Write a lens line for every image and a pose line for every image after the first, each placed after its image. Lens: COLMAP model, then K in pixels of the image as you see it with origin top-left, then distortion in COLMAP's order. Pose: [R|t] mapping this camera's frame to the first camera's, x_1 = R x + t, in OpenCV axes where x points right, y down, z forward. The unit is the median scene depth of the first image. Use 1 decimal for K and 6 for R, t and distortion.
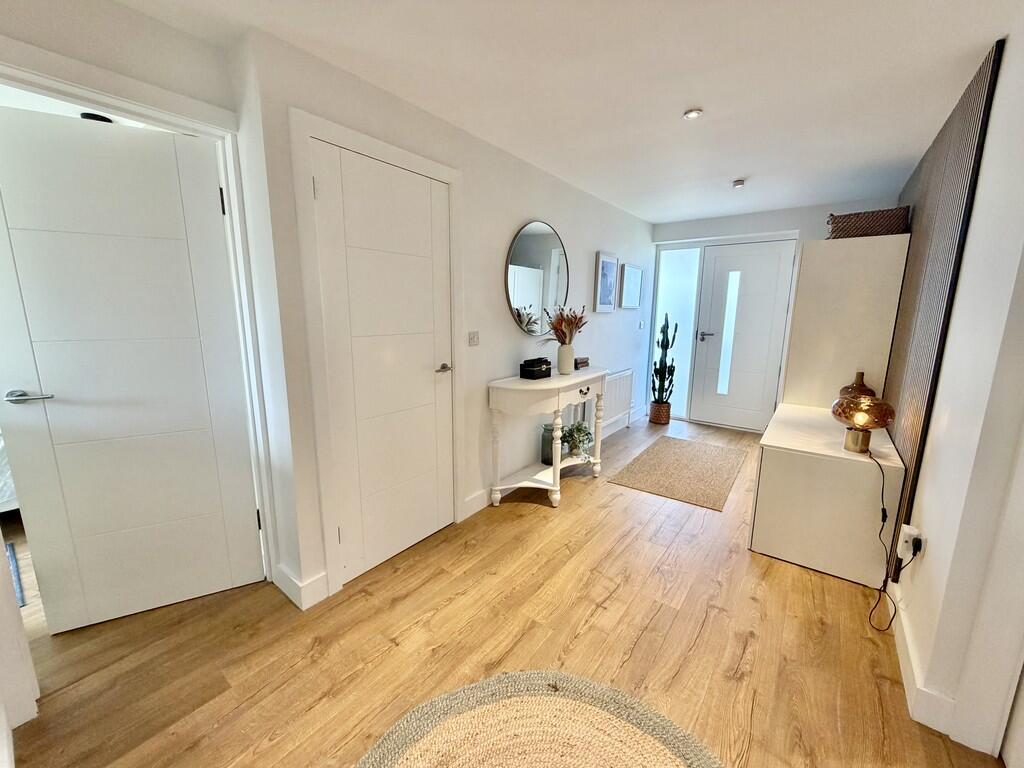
lens RADIAL K [[409.7, 0, 510.7], [0, 409.7, 383.0], [0, 0, 1]] dist [-0.000333, -0.000519]
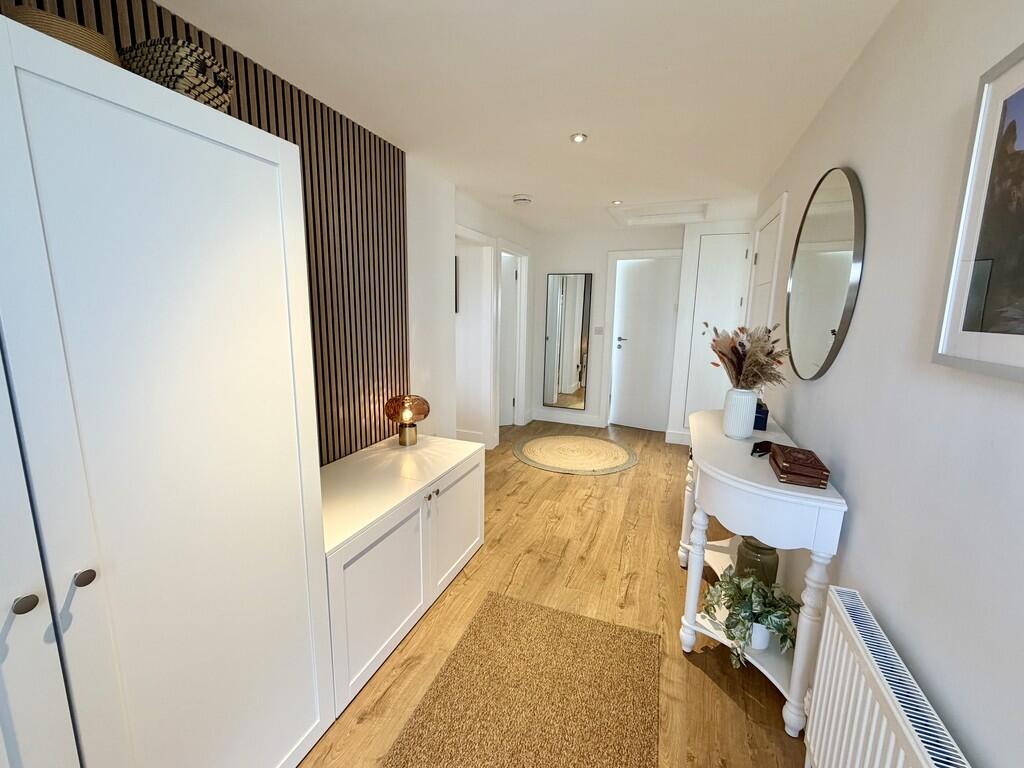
lens RADIAL K [[409.7, 0, 513.2], [0, 409.7, 380.6], [0, 0, 1]] dist [-0.000333, -0.000519]
pose [[-0.960777, 0.022887, -0.276377, 0.943801], [-0.072539, 0.941153, 0.330105, -0.422799], [0.267668, 0.337205, -0.902578, 2.204880]]
